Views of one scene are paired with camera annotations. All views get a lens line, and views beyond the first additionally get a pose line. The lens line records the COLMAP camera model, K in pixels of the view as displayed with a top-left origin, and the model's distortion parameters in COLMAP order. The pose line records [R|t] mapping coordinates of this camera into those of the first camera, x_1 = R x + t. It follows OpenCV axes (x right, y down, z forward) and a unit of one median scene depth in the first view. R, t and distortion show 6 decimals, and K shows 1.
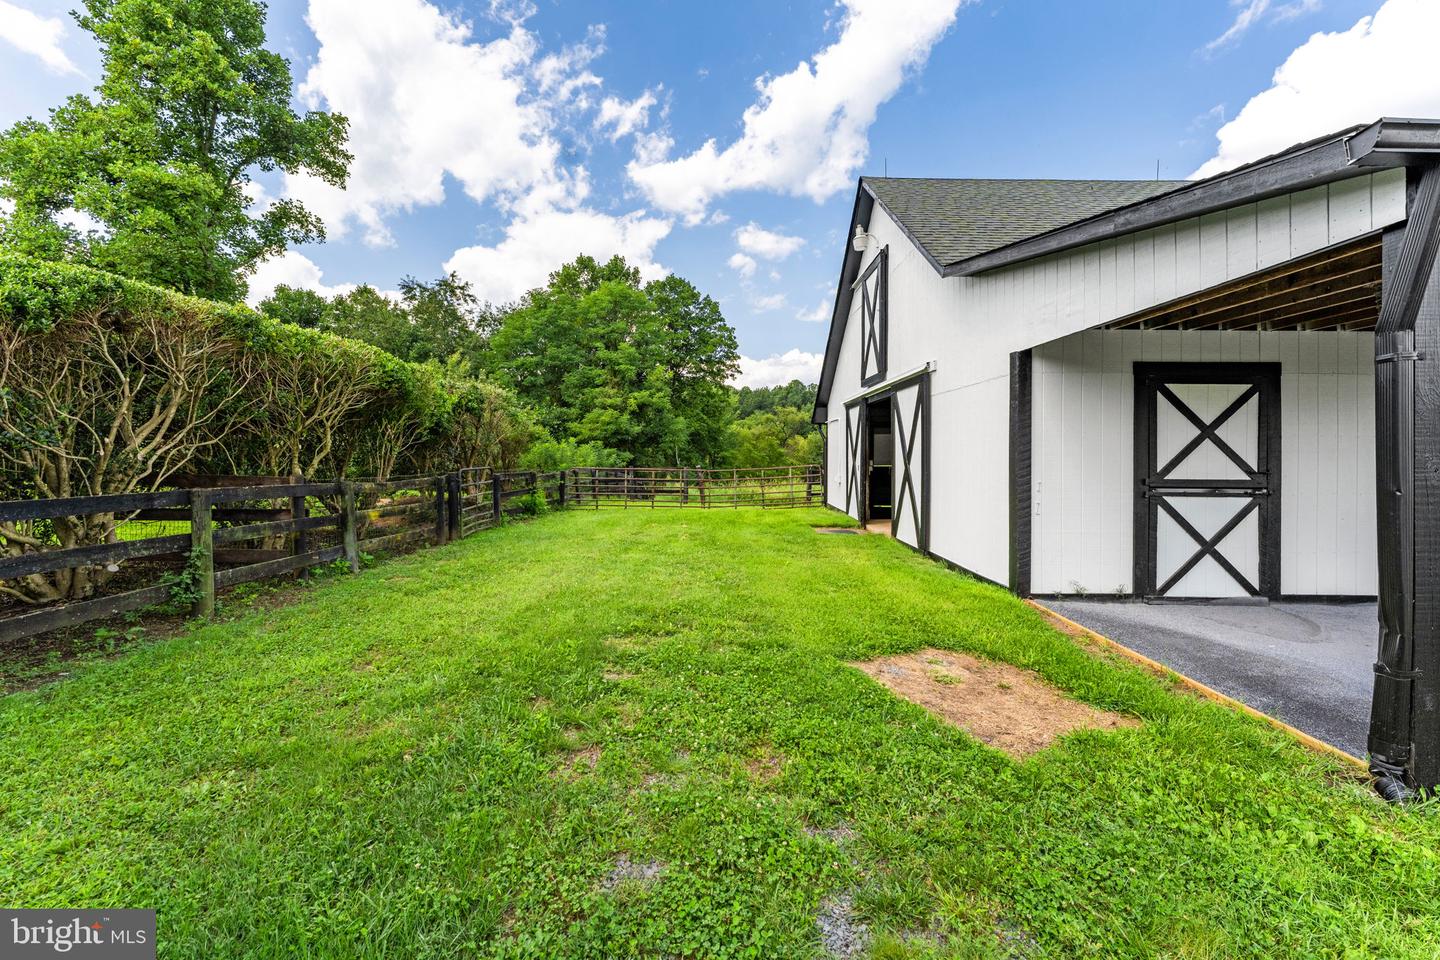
lens RADIAL K [[595.0, 0, 715.0], [0, 595.0, 437.4], [0, 0, 1]] dist [0.010152, -0.001119]
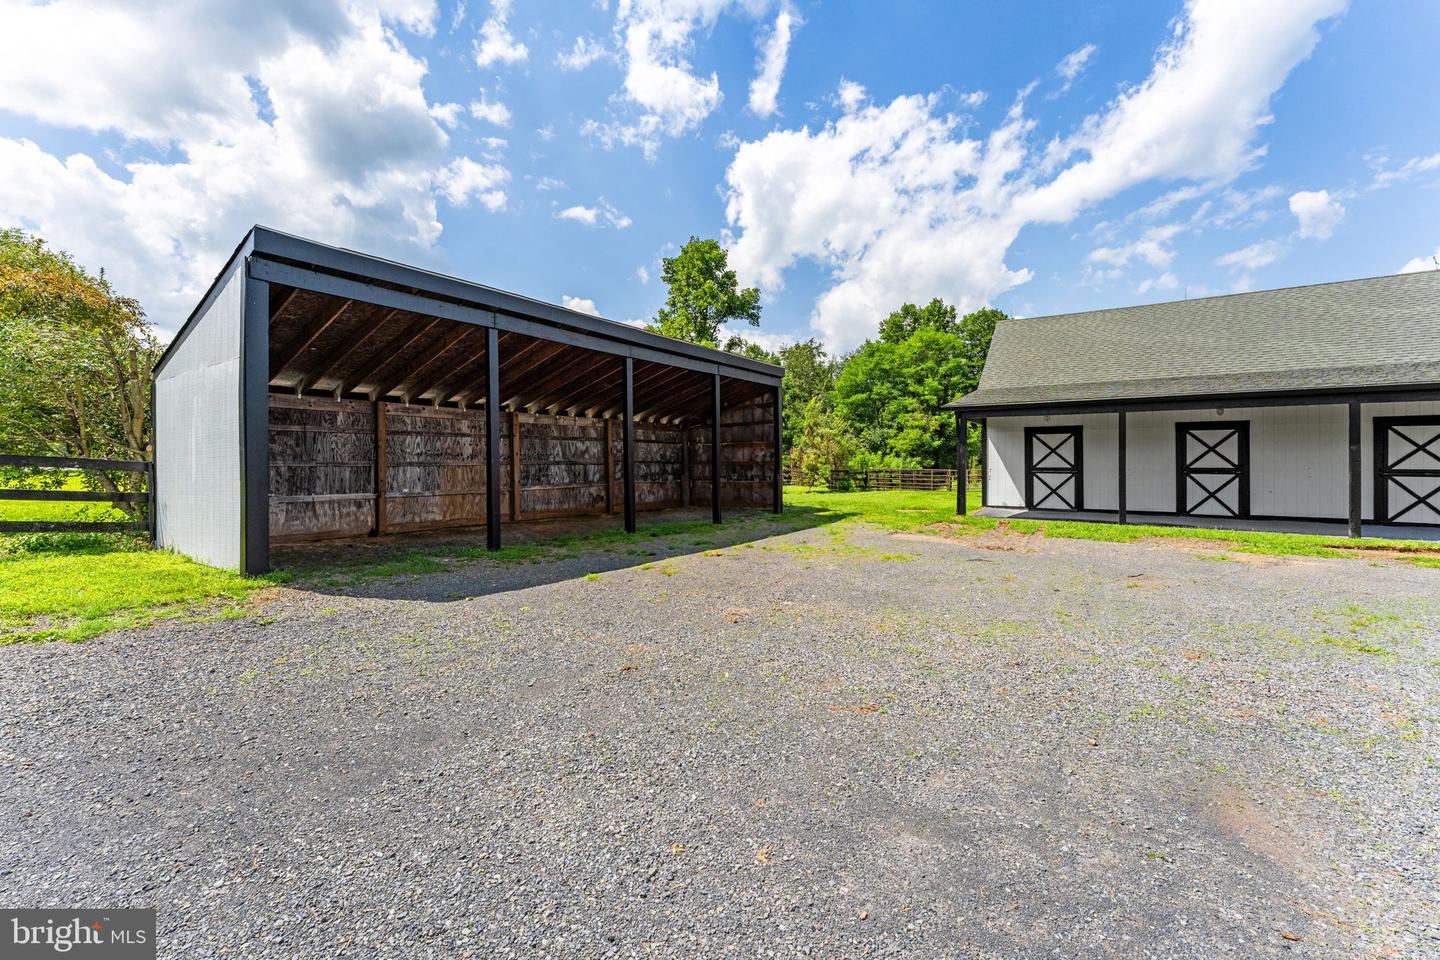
lens RADIAL K [[595.0, 0, 723.3], [0, 595.0, 476.2], [0, 0, 1]] dist [0.010152, -0.001119]
pose [[0.842773, 0.002729, -0.538262, 0.185709], [0.024826, 0.998726, 0.043935, -0.009432], [0.537696, -0.050390, 0.841631, -0.406855]]
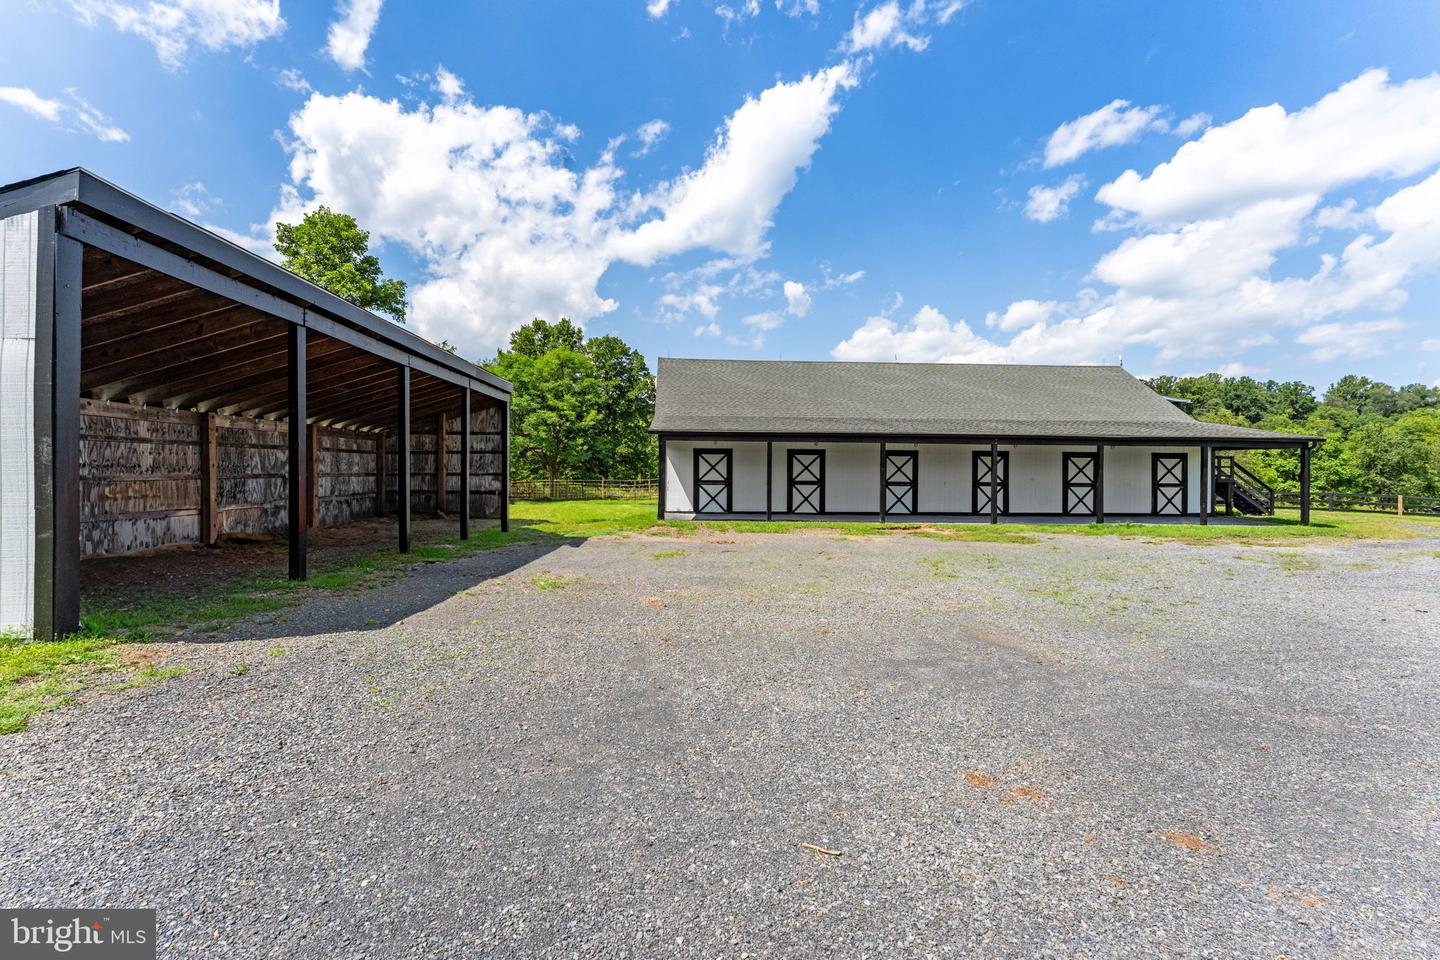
lens RADIAL K [[595.0, 0, 718.2], [0, 595.0, 470.5], [0, 0, 1]] dist [0.010152, -0.001119]
pose [[0.997223, -0.002389, 0.074442, 0.105187], [0.000400, 0.999643, 0.026725, -0.015447], [-0.074479, -0.026621, 0.996867, -0.476692]]
